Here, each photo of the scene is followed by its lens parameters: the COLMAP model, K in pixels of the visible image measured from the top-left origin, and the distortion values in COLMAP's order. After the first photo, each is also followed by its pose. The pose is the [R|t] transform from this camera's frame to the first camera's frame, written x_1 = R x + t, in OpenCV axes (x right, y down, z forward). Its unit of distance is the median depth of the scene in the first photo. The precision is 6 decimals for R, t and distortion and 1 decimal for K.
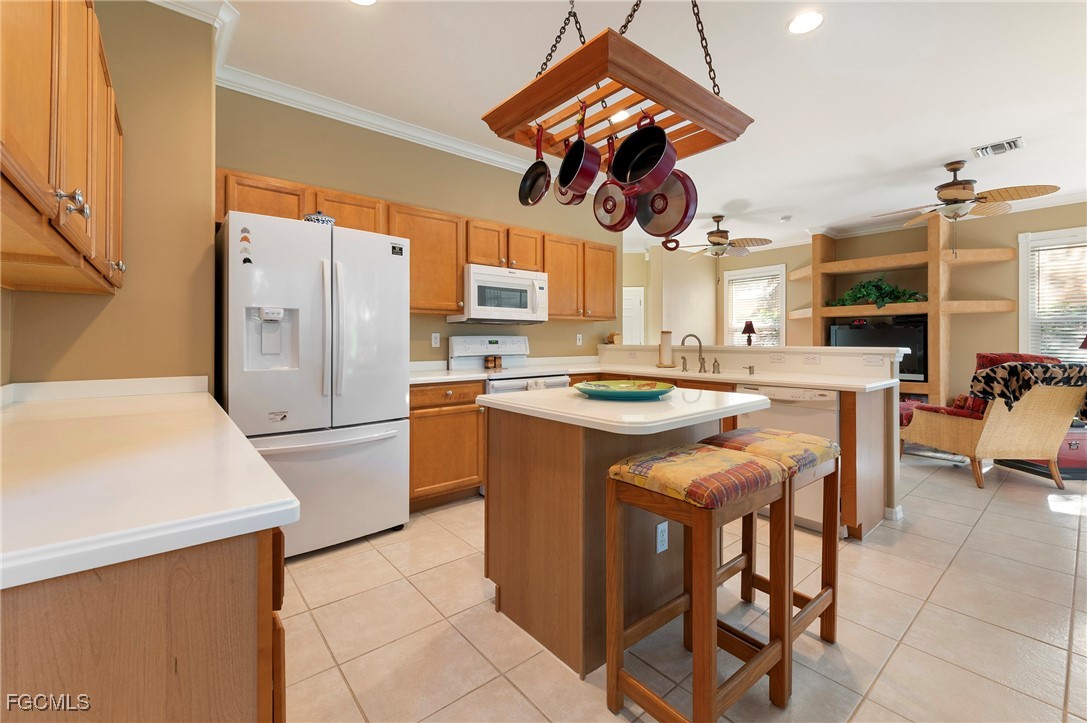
lens RADIAL K [[457.8, 0, 551.9], [0, 457.8, 339.0], [0, 0, 1]] dist [-0.000766, -0.000065]
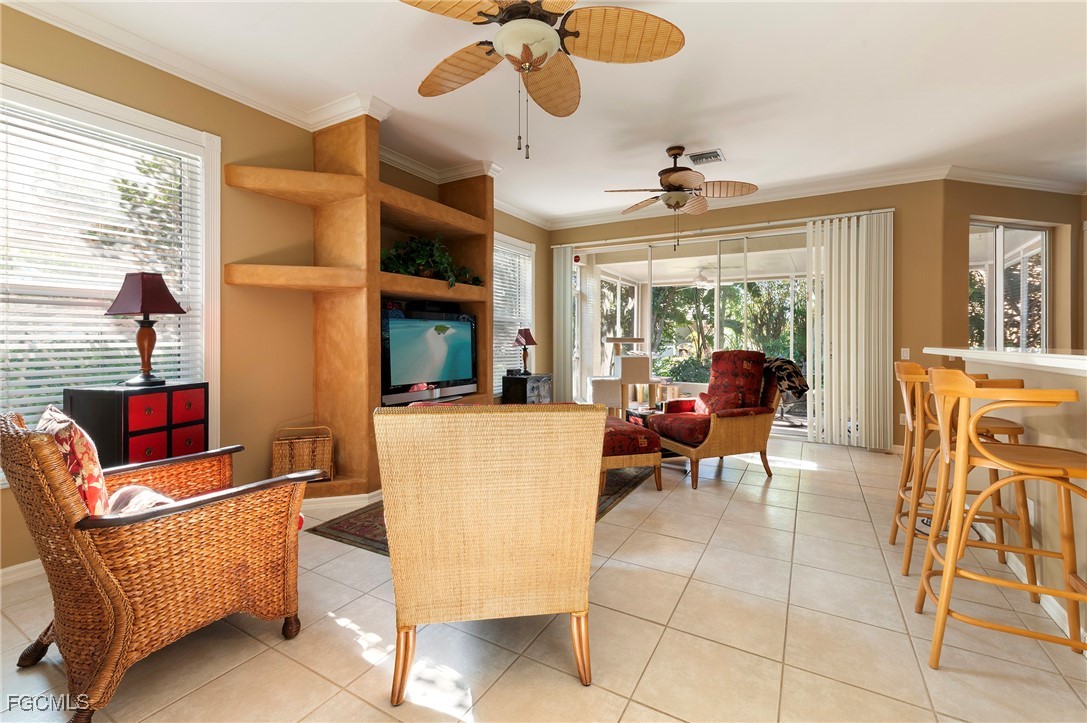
lens RADIAL K [[457.8, 0, 551.9], [0, 457.8, 339.0], [0, 0, 1]] dist [-0.000766, -0.000065]
pose [[-0.351990, -0.003147, 0.935999, 0.067983], [-0.005974, 0.999982, 0.001115, 0.003277], [-0.935985, -0.005199, -0.352002, 1.122193]]
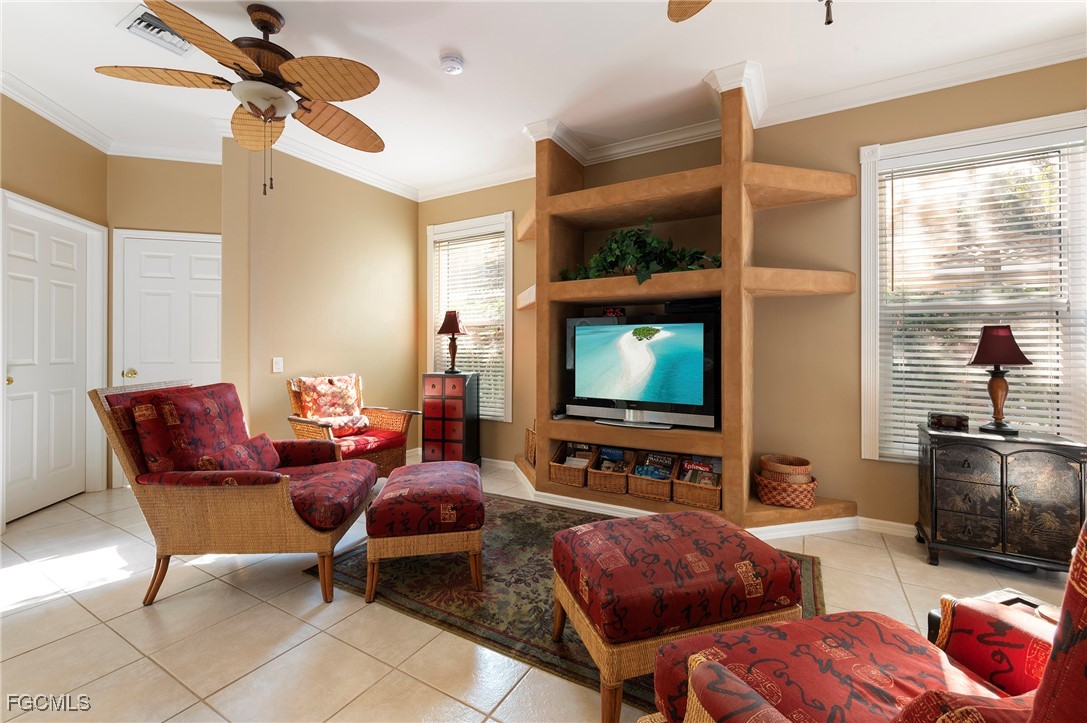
lens RADIAL K [[456.4, 0, 554.0], [0, 456.4, 344.4], [0, 0, 1]] dist [0.008941, 0.000138]
pose [[0.938926, 0.001546, 0.344115, 0.468606], [-0.001514, 0.999999, -0.000363, 0.000738], [-0.344115, -0.000180, 0.938927, 0.581405]]
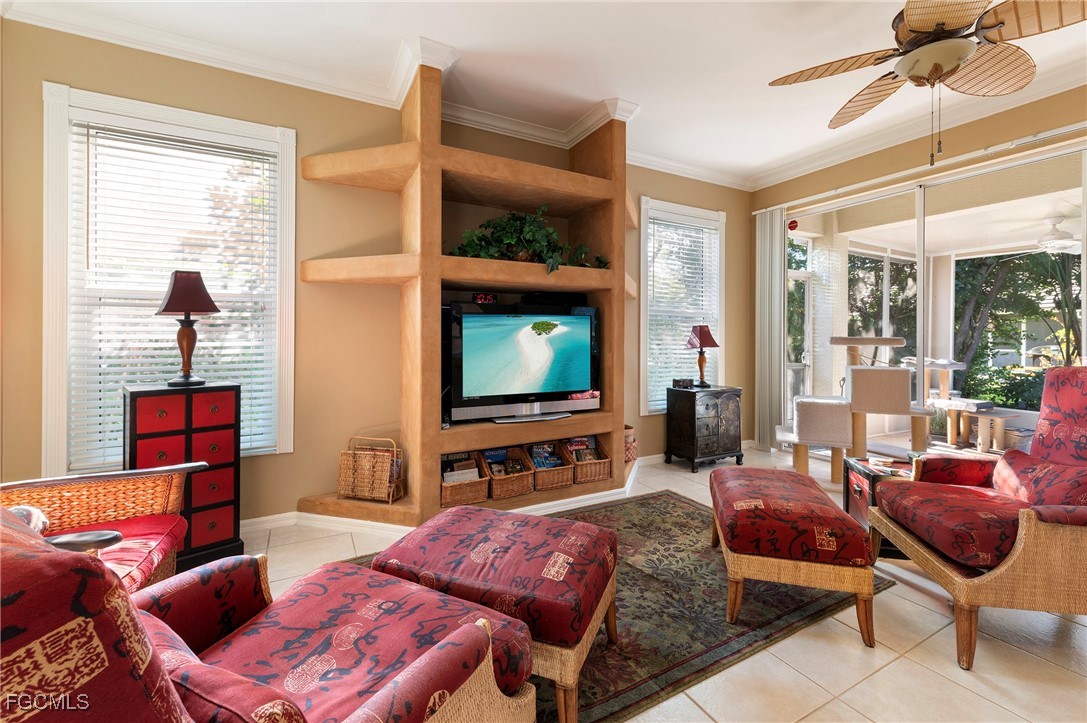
lens RADIAL K [[453.5, 0, 547.8], [0, 453.5, 338.2], [0, 0, 1]] dist [0.001128, 0.000005]
pose [[0.199271, -0.002052, 0.979942, 0.244852], [-0.006207, 0.999975, 0.003356, 0.002390], [-0.979925, -0.006752, 0.199253, 0.930107]]
